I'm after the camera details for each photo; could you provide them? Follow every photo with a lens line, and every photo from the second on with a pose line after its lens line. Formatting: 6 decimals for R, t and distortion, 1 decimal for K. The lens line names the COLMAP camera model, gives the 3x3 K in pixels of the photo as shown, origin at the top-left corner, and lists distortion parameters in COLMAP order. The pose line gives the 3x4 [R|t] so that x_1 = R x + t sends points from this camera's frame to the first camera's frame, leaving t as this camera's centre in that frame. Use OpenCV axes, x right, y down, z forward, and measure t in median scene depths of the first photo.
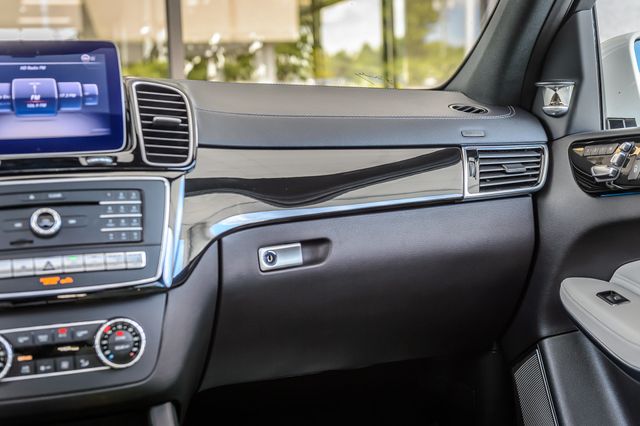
lens RADIAL K [[904.3, 0, 318.8], [0, 904.3, 210.8], [0, 0, 1]] dist [0.016677, 0.000000]
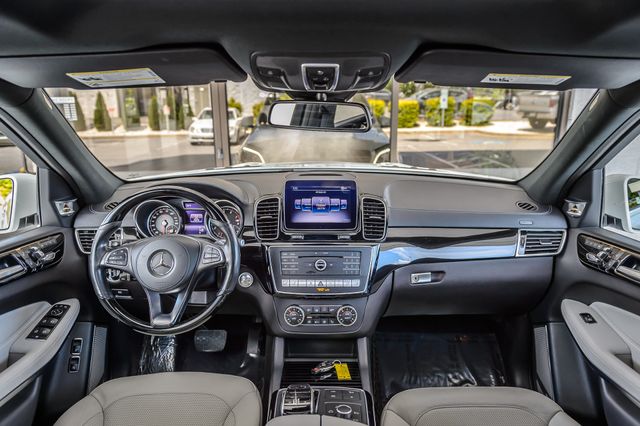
lens RADIAL K [[422.7, 0, 319.6], [0, 422.7, 209.3], [0, 0, 1]] dist [-0.000932, -0.006962]
pose [[0.945138, 0.110256, -0.307503, 0.025781], [-0.063612, 0.985419, 0.157809, -0.286087], [0.320418, -0.129591, 0.938370, -0.042508]]
